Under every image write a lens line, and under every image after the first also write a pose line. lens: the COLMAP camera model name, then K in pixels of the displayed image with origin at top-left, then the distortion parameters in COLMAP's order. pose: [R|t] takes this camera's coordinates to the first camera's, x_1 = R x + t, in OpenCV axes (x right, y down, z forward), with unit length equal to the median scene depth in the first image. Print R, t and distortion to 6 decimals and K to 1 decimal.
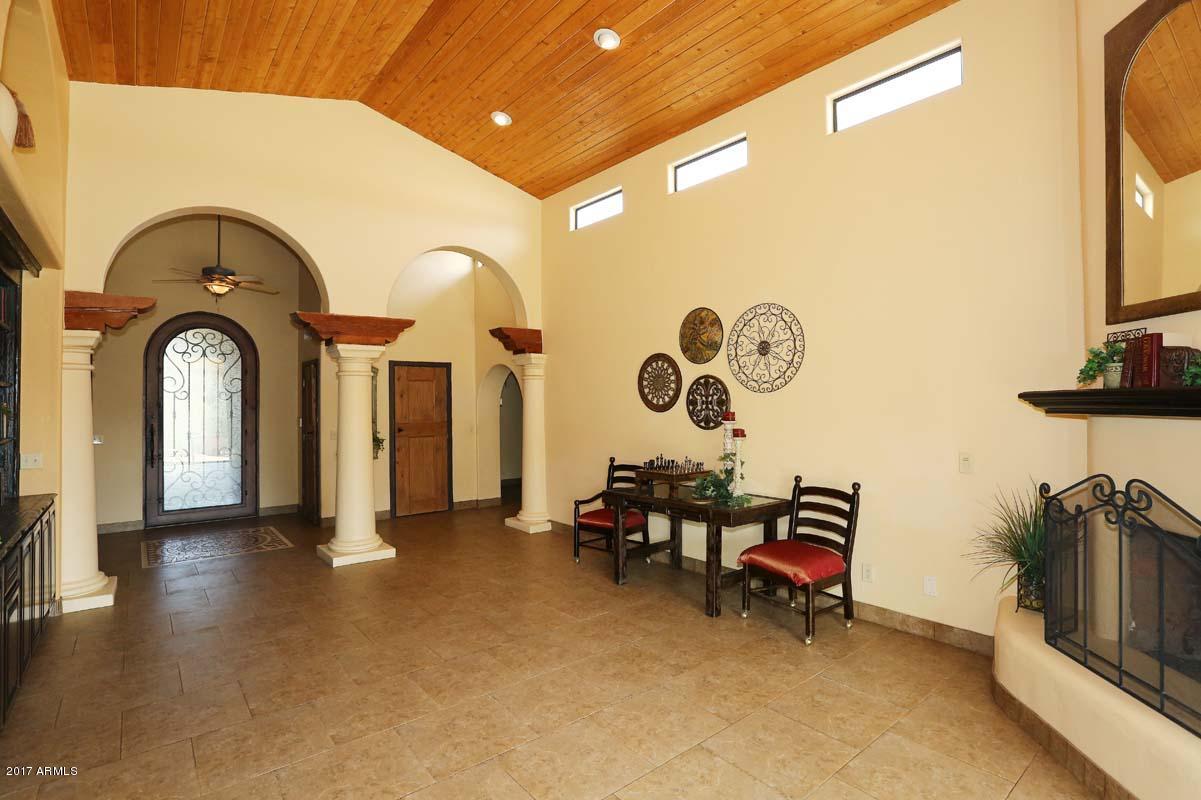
lens RADIAL K [[578.3, 0, 600.5], [0, 578.3, 400.0], [0, 0, 1]] dist [-0.001578, 0.000141]
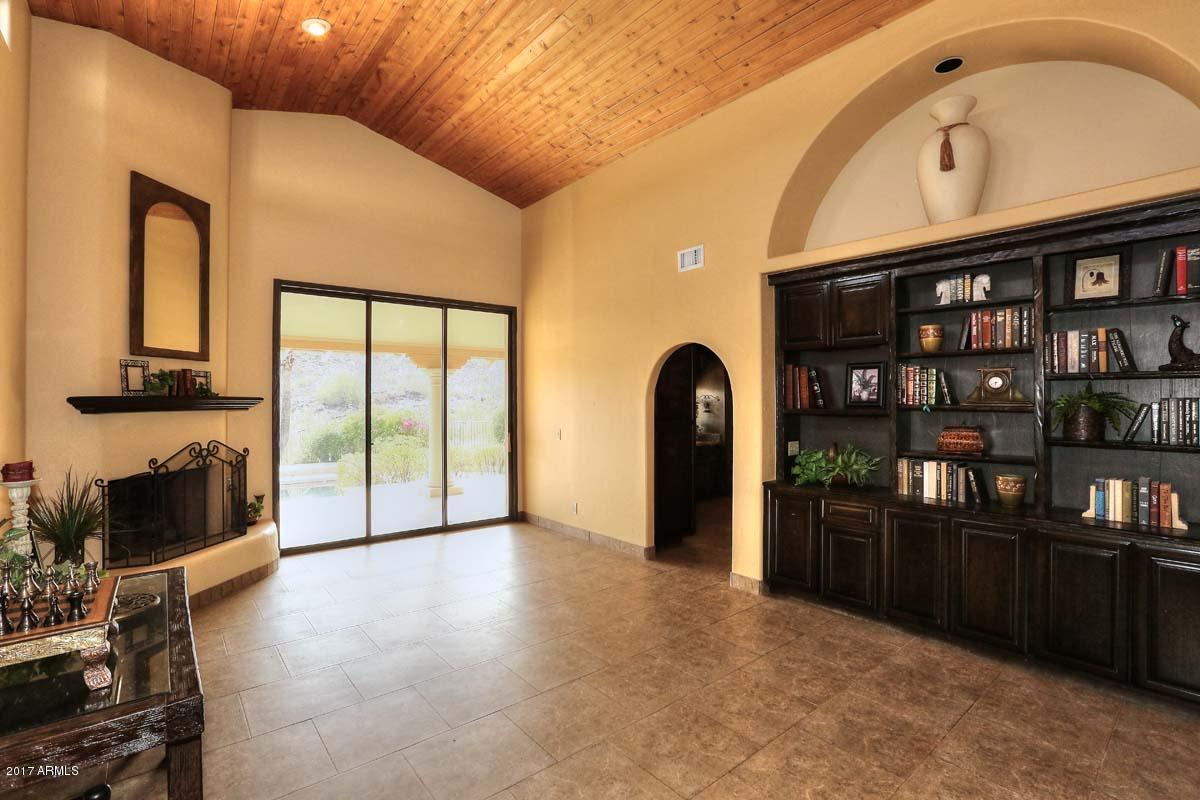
lens RADIAL K [[542.5, 0, 600.0], [0, 542.5, 400.0], [0, 0, 1]] dist [-0.048101, 0.000277]
pose [[-0.999964, 0.007730, -0.003510, -0.215358], [0.007751, 0.999952, -0.005963, 0.006025], [0.003464, -0.005990, -0.999976, 1.336024]]
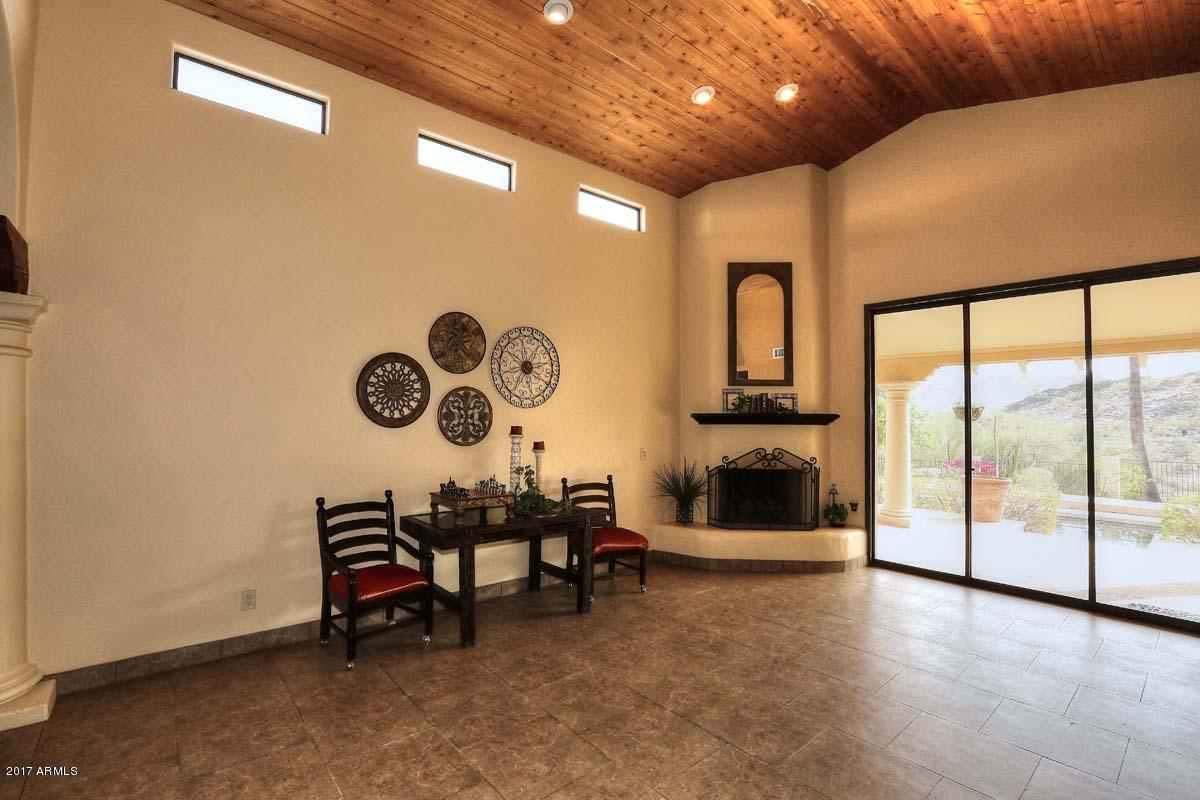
lens RADIAL K [[542.5, 0, 600.0], [0, 542.5, 400.0], [0, 0, 1]] dist [-0.048101, 0.000277]
pose [[-0.005863, 0.033349, 0.999427, -0.722253], [-0.013659, 0.999348, -0.033427, 0.004338], [-0.999890, -0.013848, -0.005404, 0.842023]]
